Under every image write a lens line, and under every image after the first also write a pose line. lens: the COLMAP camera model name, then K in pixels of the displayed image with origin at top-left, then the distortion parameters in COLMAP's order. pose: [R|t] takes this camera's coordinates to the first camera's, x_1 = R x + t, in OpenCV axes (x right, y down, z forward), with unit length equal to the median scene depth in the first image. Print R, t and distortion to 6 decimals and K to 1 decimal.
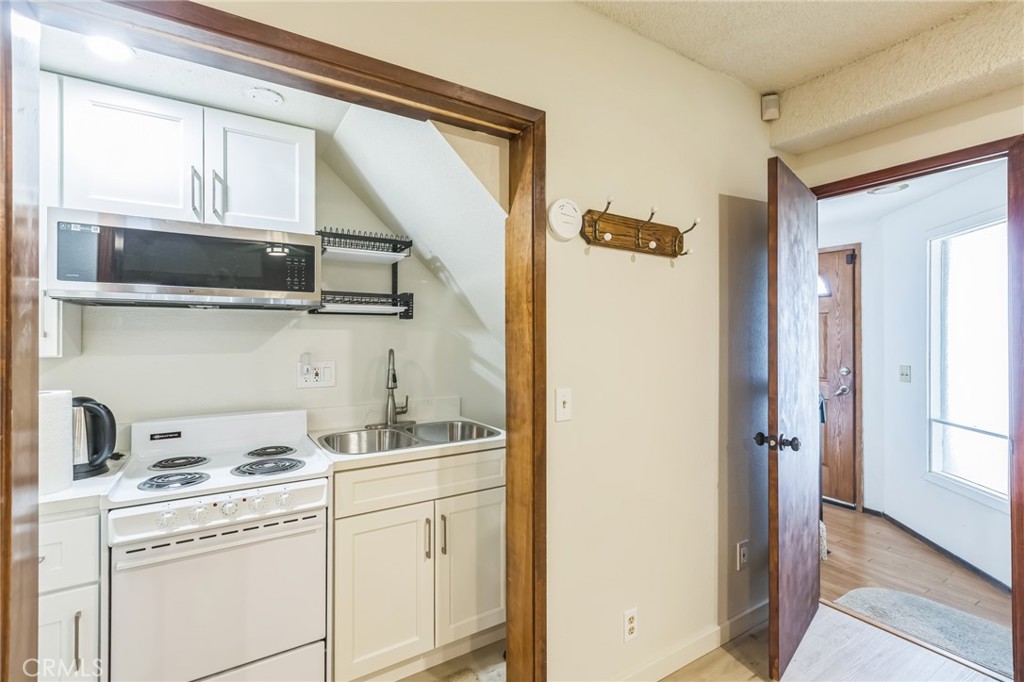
lens RADIAL K [[457.7, 0, 505.9], [0, 457.7, 334.1], [0, 0, 1]] dist [0.004737, -0.000008]
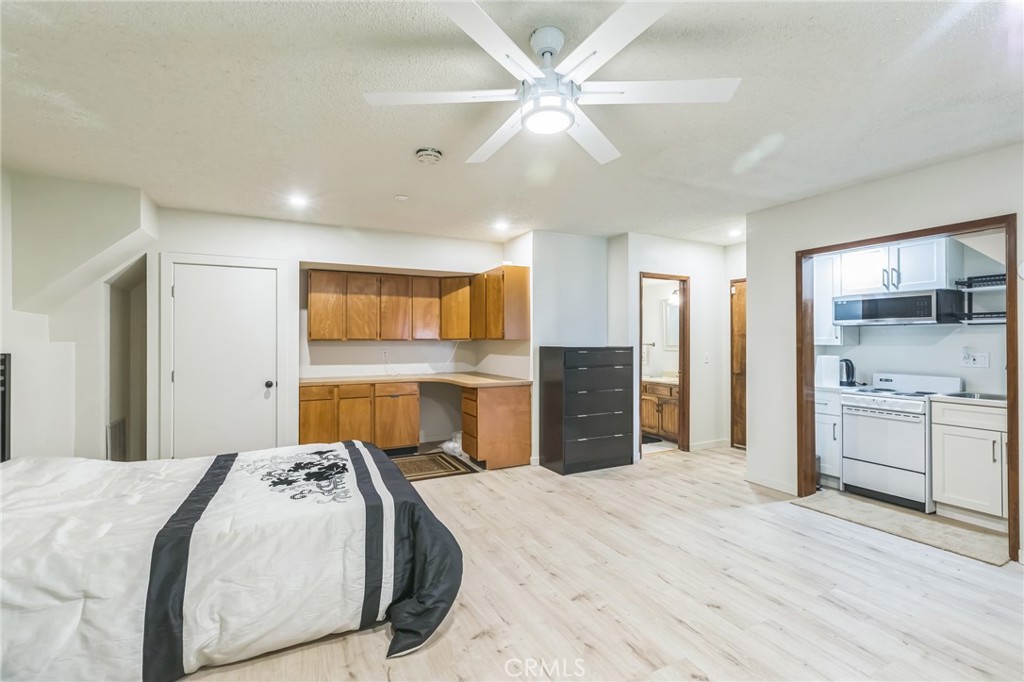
lens RADIAL K [[457.7, 0, 513.5], [0, 457.7, 339.0], [0, 0, 1]] dist [0.004737, -0.000008]
pose [[-0.077889, -0.001449, -0.996961, 1.749846], [0.001766, 0.999997, -0.001591, 0.010104], [0.996960, -0.001885, -0.077886, -0.712735]]
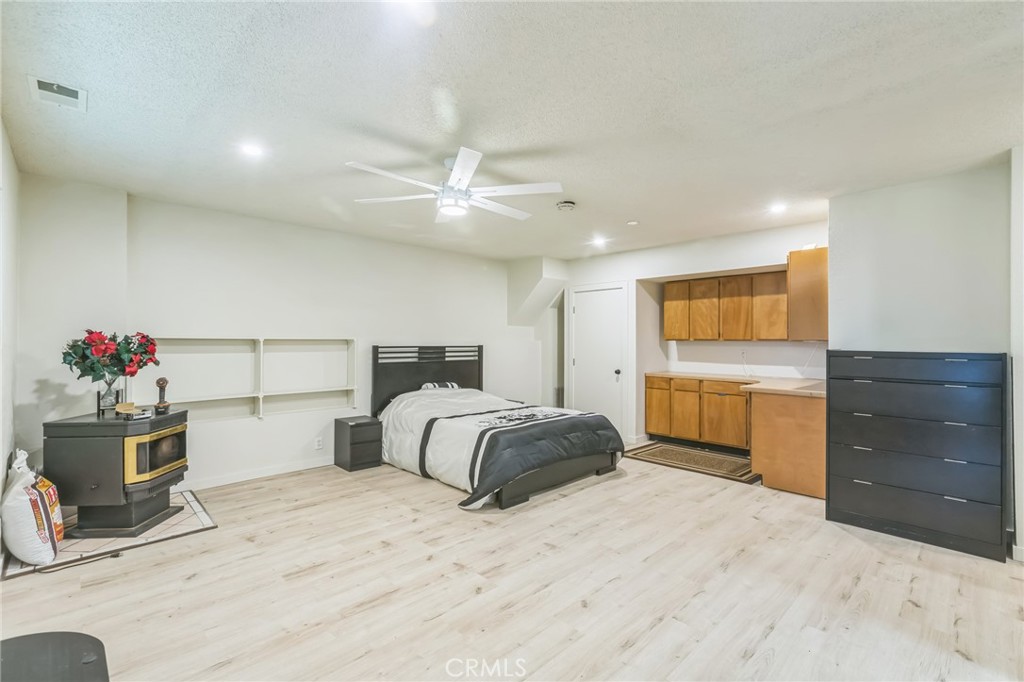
lens RADIAL K [[457.7, 0, 509.7], [0, 457.7, 340.0], [0, 0, 1]] dist [0.004737, -0.000008]
pose [[-0.977282, -0.002674, -0.211925, 0.907785], [-0.002856, 0.999996, 0.000556, 0.010965], [0.211923, 0.001149, -0.977286, 0.964357]]
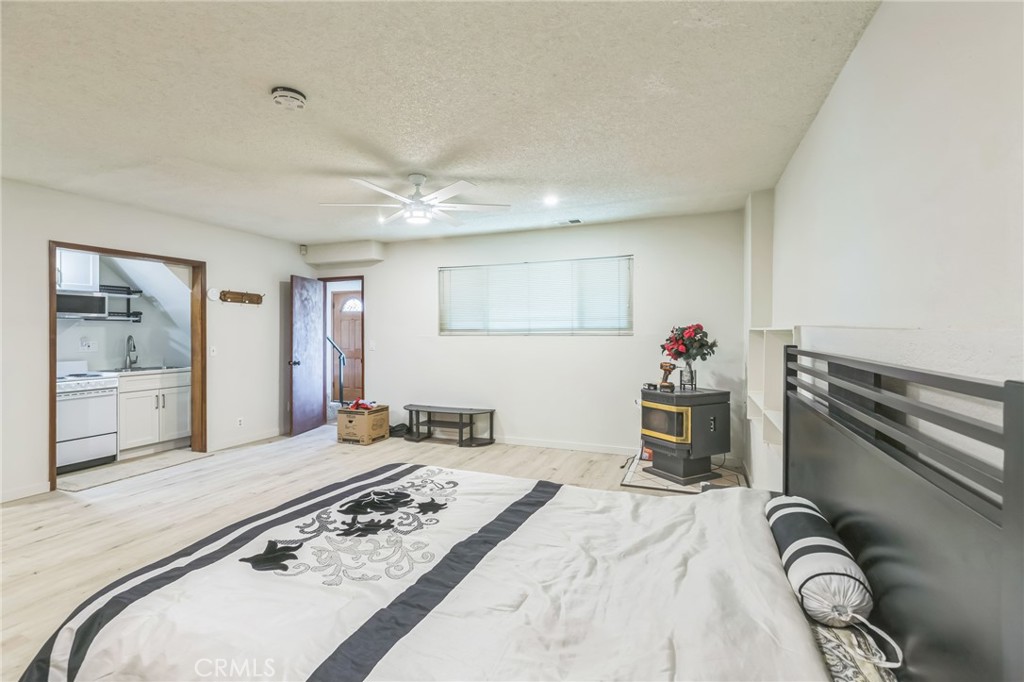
lens RADIAL K [[457.7, 0, 512.8], [0, 457.7, 336.5], [0, 0, 1]] dist [0.004737, -0.000008]
pose [[0.802422, -0.003296, 0.596748, -0.096568], [-0.001247, 0.999973, 0.007200, 0.022618], [-0.596755, -0.006521, 0.802397, -2.534805]]
